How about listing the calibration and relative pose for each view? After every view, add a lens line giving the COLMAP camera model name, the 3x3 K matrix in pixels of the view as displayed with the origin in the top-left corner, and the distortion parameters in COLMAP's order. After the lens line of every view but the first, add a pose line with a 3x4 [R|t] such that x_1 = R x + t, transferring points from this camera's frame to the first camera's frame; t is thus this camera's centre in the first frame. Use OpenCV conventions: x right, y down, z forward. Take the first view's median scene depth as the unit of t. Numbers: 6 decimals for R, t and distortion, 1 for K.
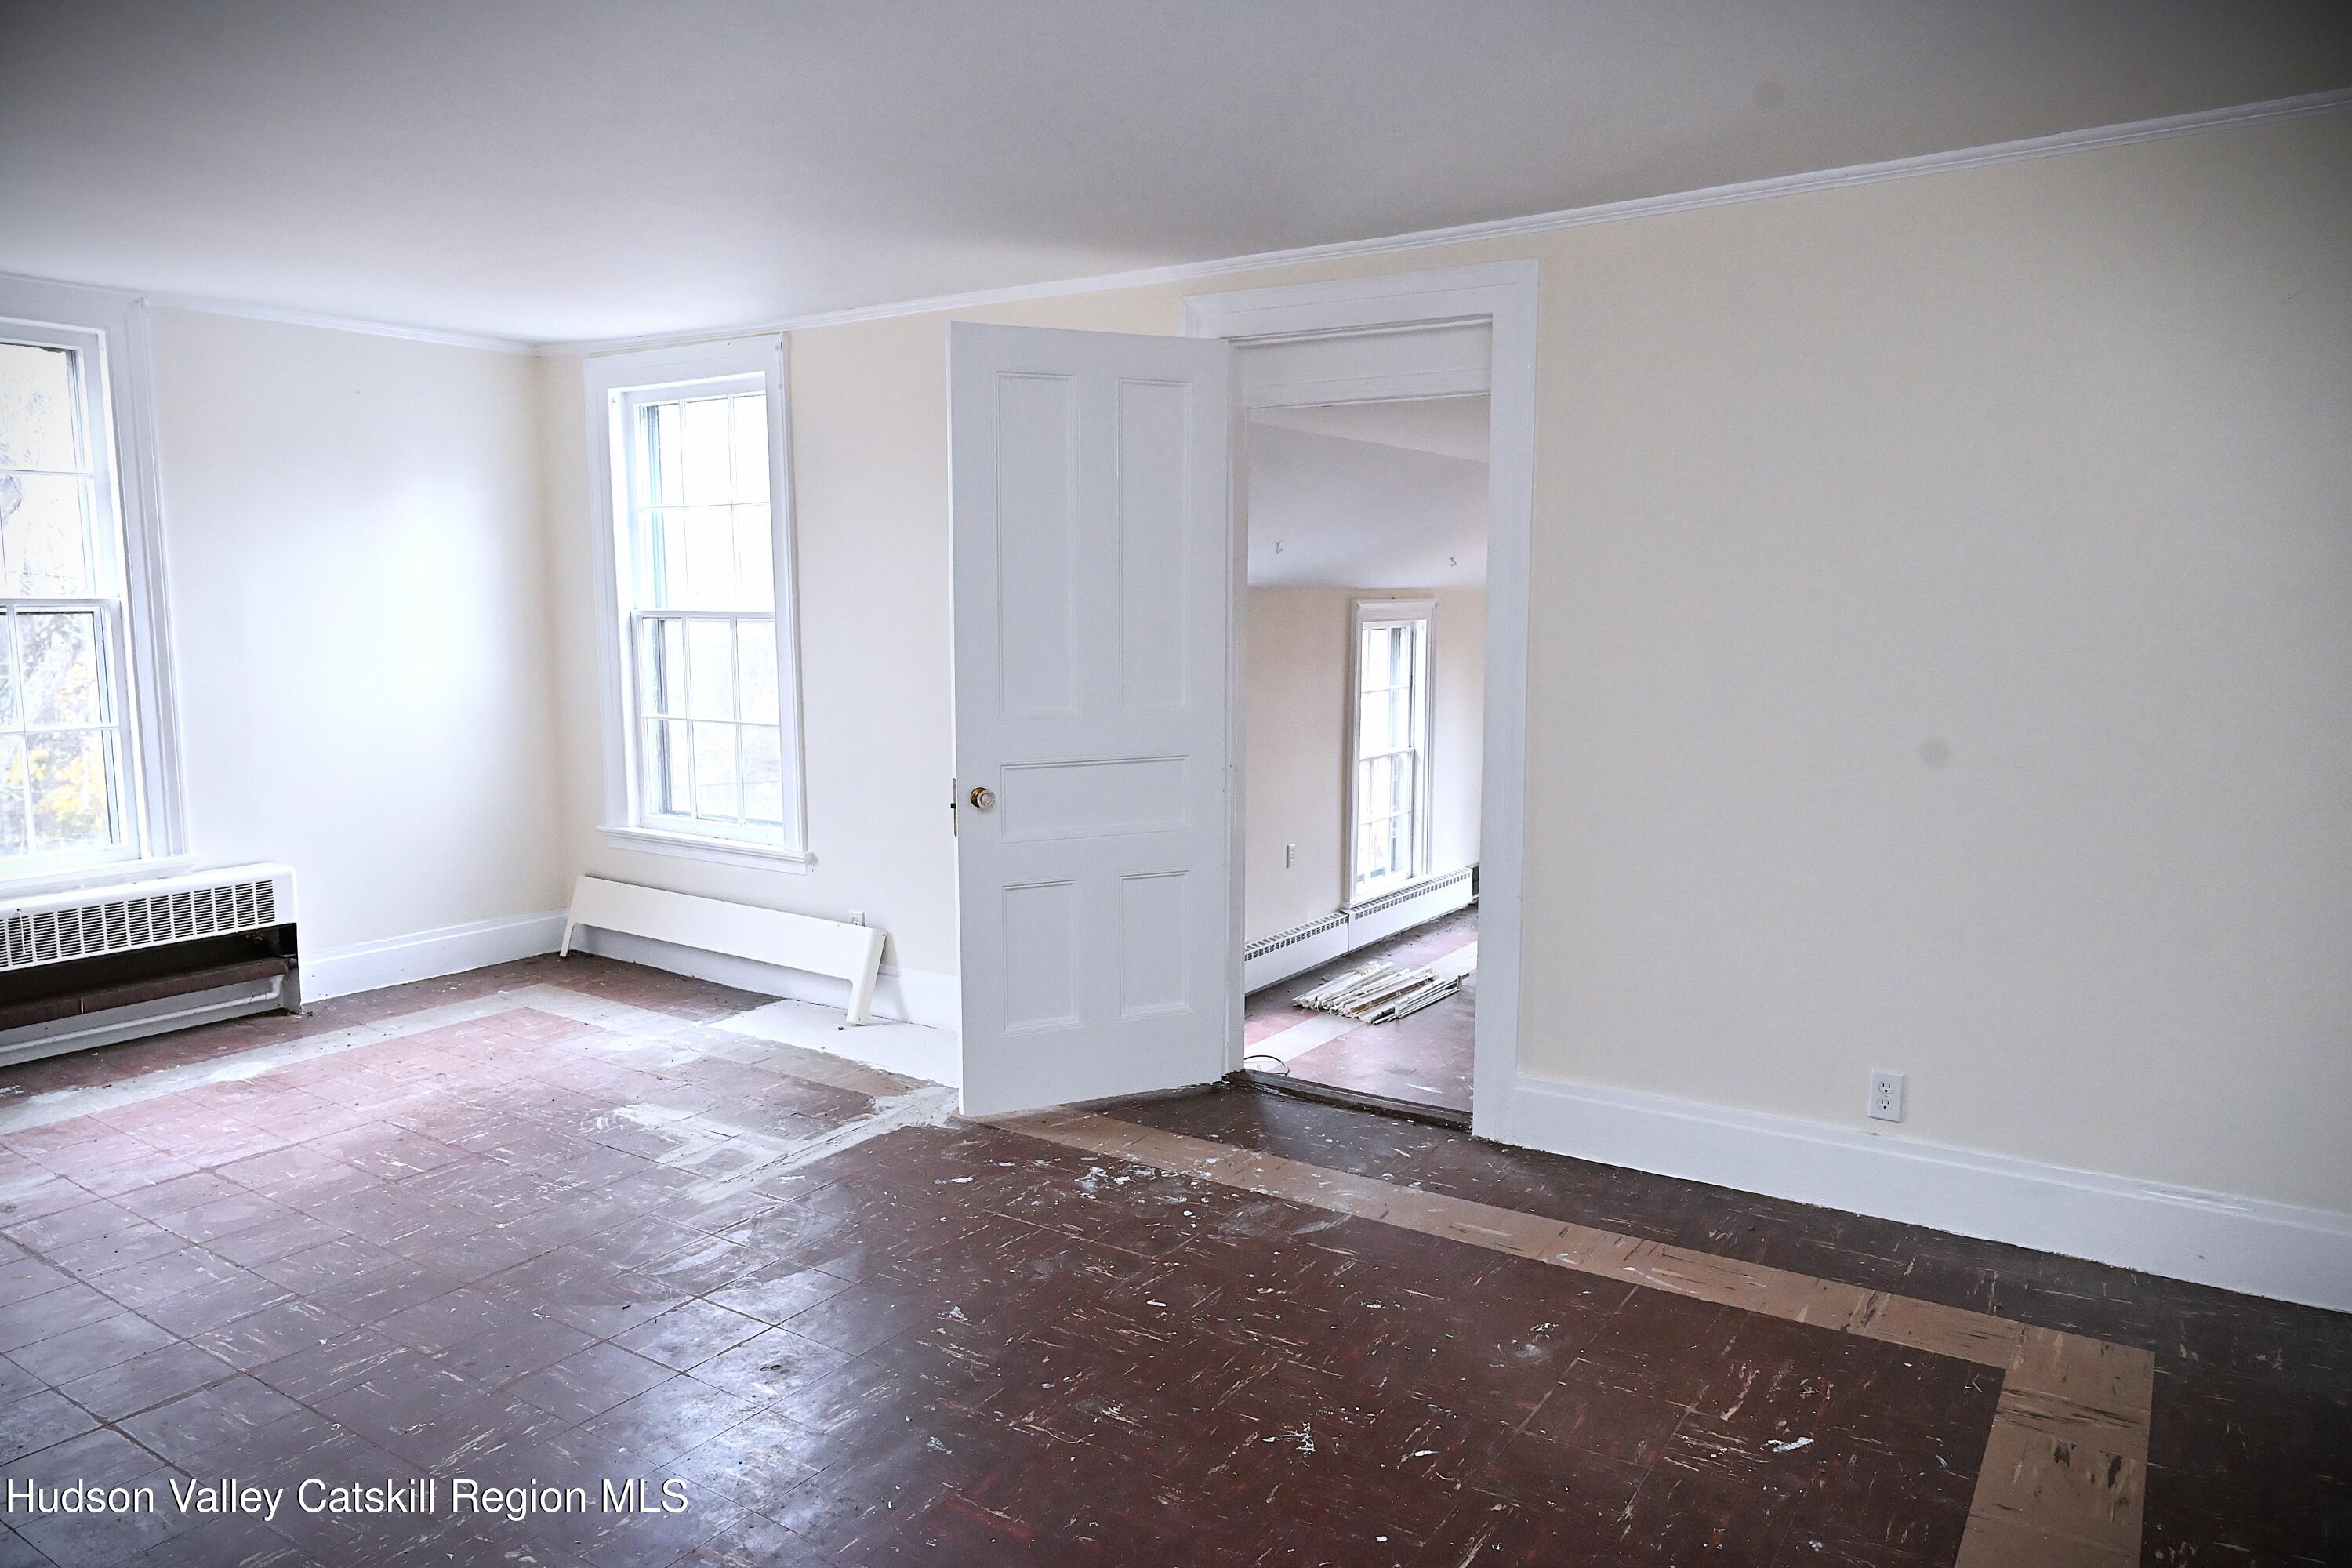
lens RADIAL K [[1572.1, 0, 1176.0], [0, 1572.1, 784.0], [0, 0, 1]] dist [-0.002197, 0.002710]
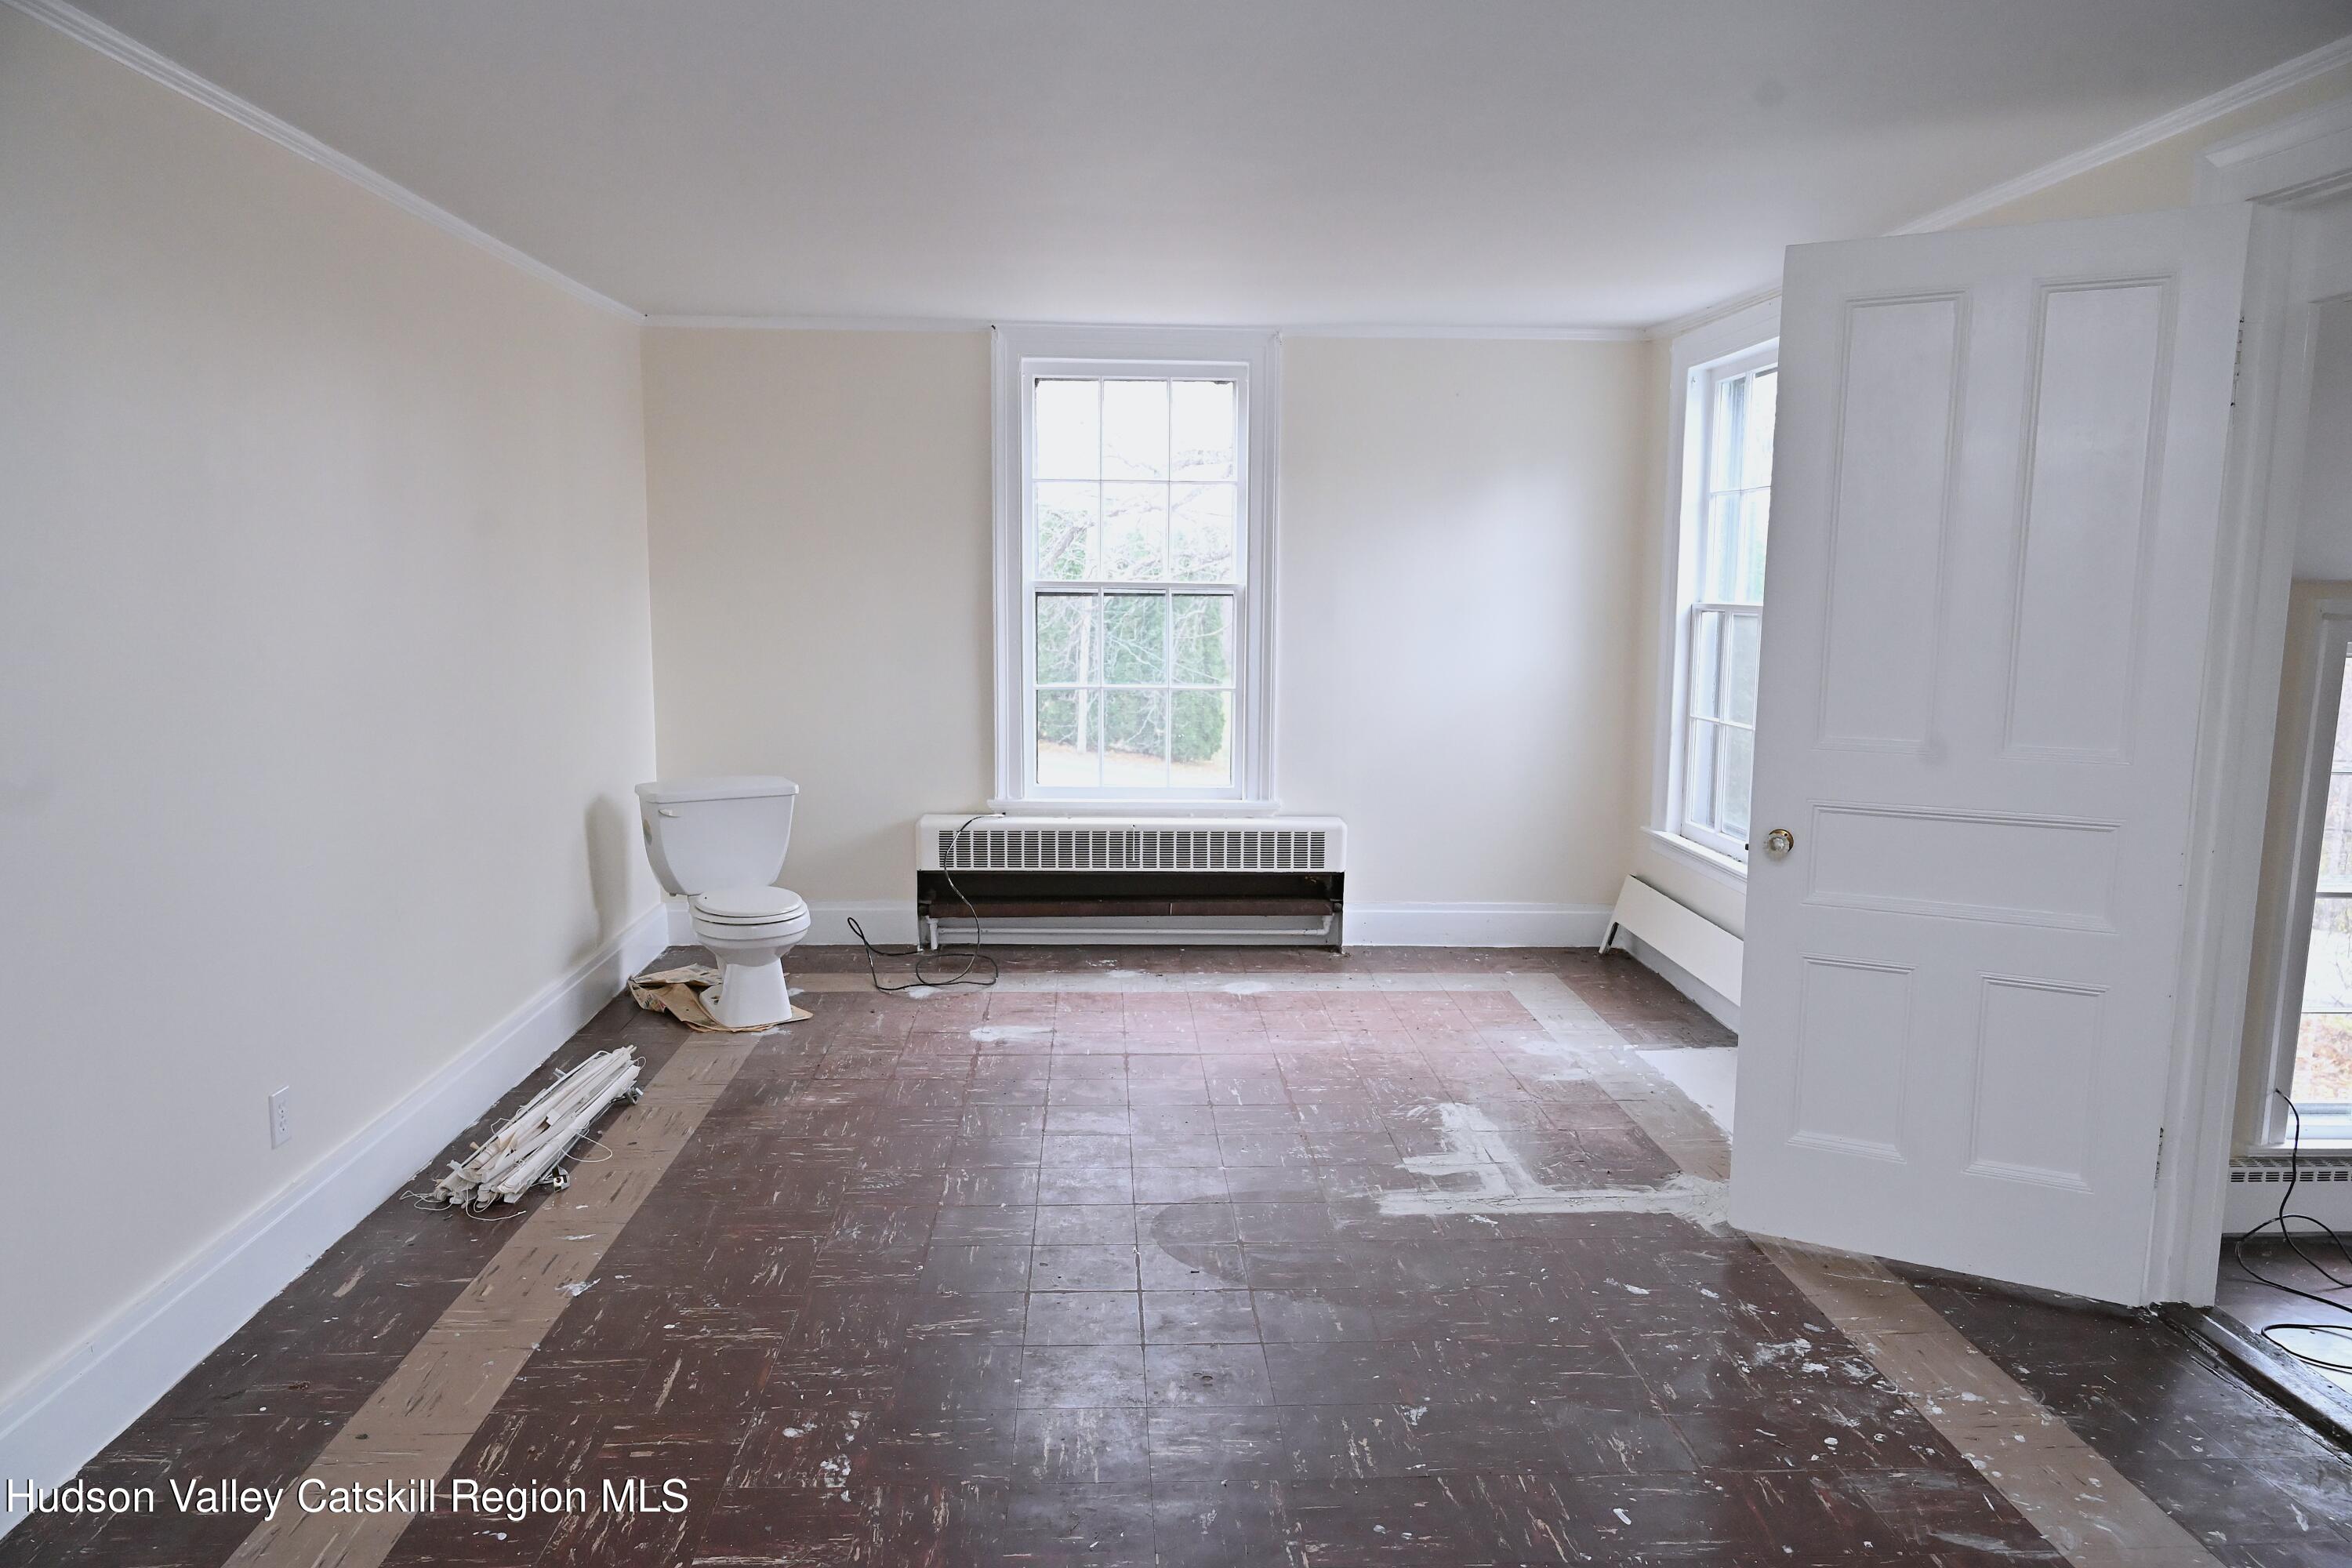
lens RADIAL K [[1580.6, 0, 1178.8], [0, 1580.6, 803.8], [0, 0, 1]] dist [0.001096, 0.003332]
pose [[0.591925, 0.120229, -0.796976, 0.312511], [-0.107904, 0.991731, 0.069467, -0.031378], [0.798738, 0.044878, 0.600004, 0.253701]]
